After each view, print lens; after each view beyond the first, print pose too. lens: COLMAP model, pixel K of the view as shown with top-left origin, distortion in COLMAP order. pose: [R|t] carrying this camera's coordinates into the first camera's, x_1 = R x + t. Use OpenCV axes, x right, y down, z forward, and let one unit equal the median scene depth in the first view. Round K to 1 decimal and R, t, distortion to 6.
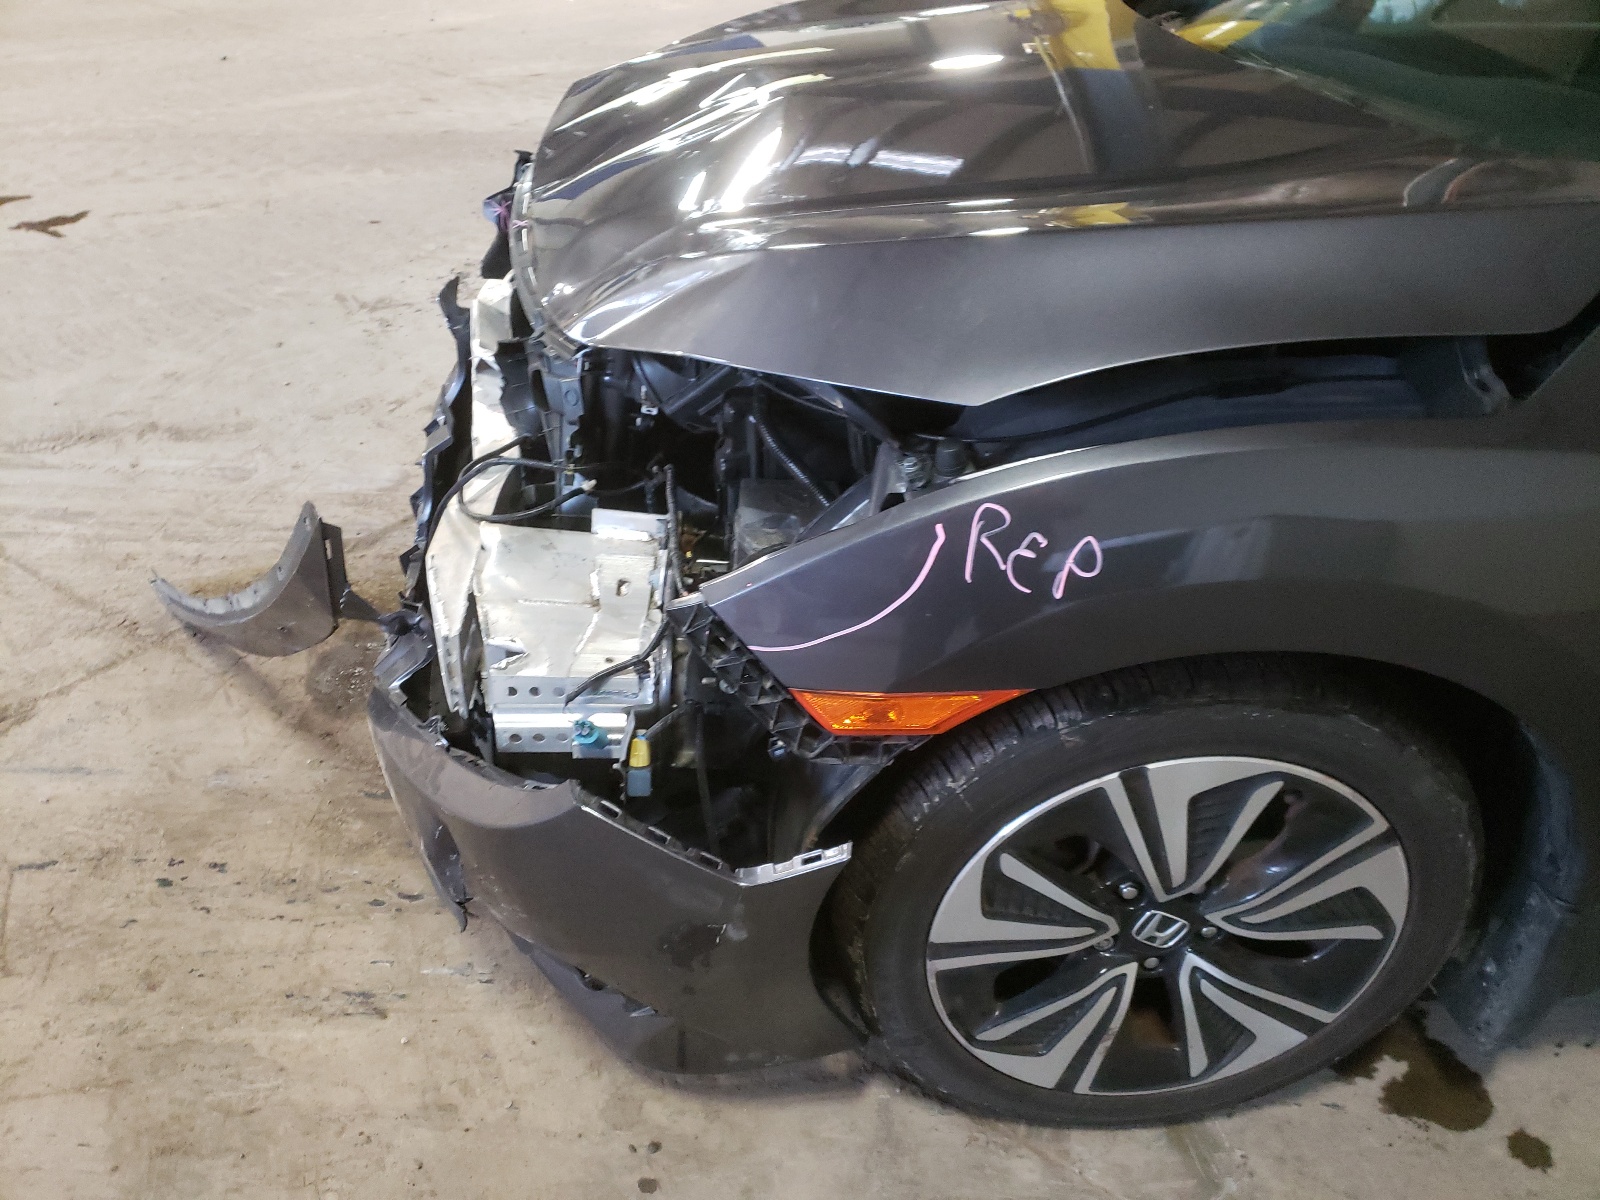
lens RADIAL K [[1222.4, 0, 804.5], [0, 1222.4, 615.1], [0, 0, 1]] dist [0.024564, -0.001177]
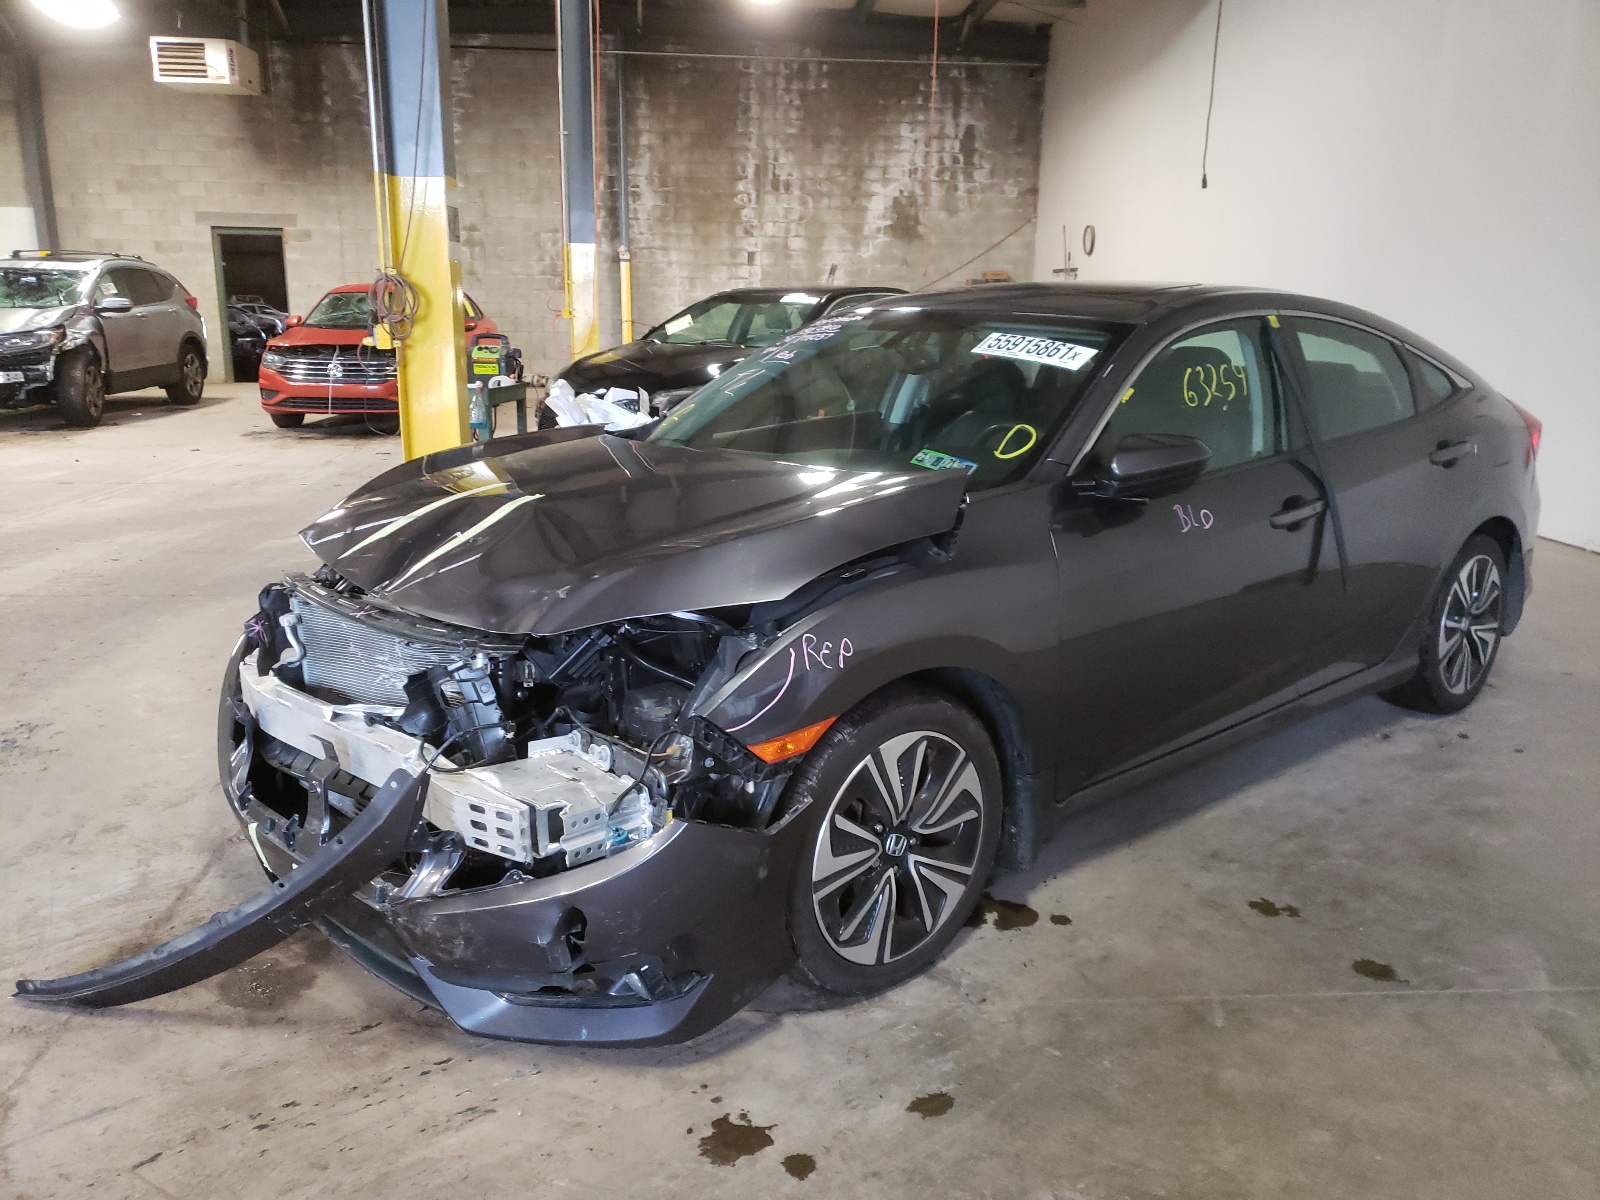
lens RADIAL K [[1222.4, 0, 796.3], [0, 1222.4, 595.3], [0, 0, 1]] dist [0.024564, -0.001177]
pose [[0.801245, -0.202098, 0.563172, -0.878417], [0.369668, 0.907307, -0.200347, 0.226904], [-0.470480, 0.368714, 0.801685, -0.665285]]
